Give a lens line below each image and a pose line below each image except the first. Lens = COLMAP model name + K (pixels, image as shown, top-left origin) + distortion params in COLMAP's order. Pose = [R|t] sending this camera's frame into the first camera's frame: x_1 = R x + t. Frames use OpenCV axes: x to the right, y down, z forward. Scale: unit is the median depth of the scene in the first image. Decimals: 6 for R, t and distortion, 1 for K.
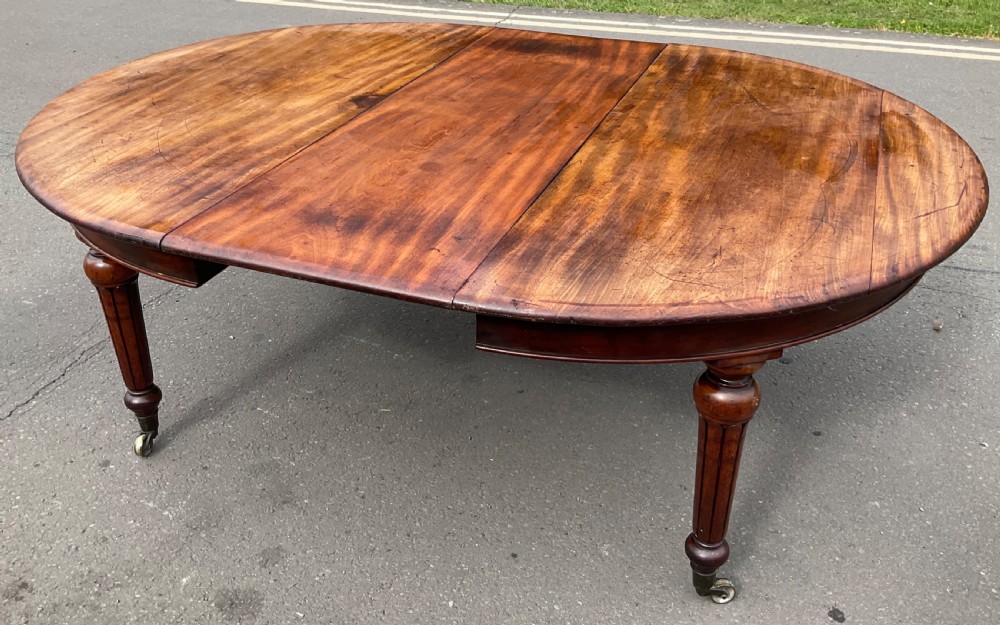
lens RADIAL K [[875.3, 0, 497.2], [0, 875.3, 302.6], [0, 0, 1]] dist [0.042595, -0.049548]
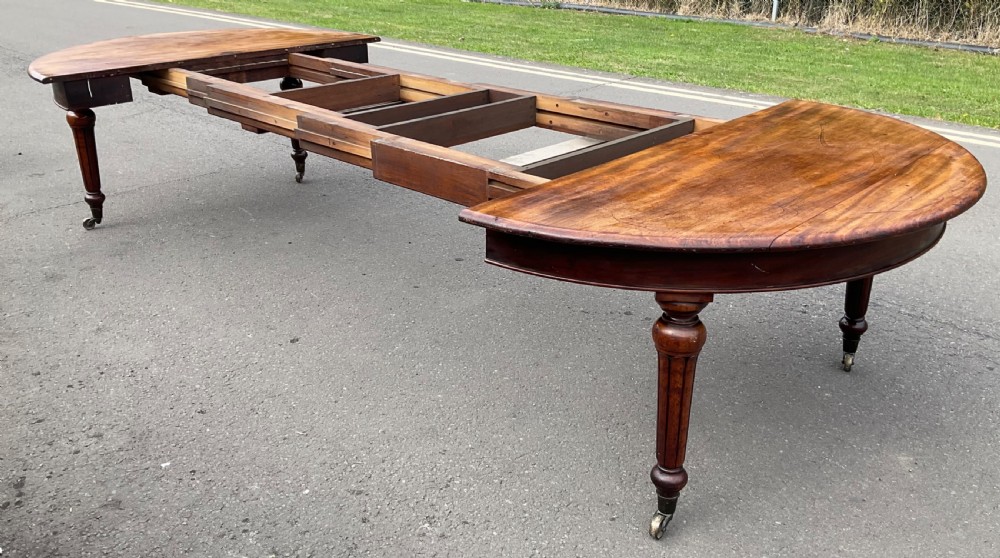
lens RADIAL K [[839.1, 0, 493.9], [0, 839.1, 269.8], [0, 0, 1]] dist [0.007489, -0.043292]
pose [[0.924282, 0.136205, -0.356583, 0.391502], [-0.184341, 0.977289, -0.104524, 0.171043], [0.334248, 0.162342, 0.928398, -0.181186]]
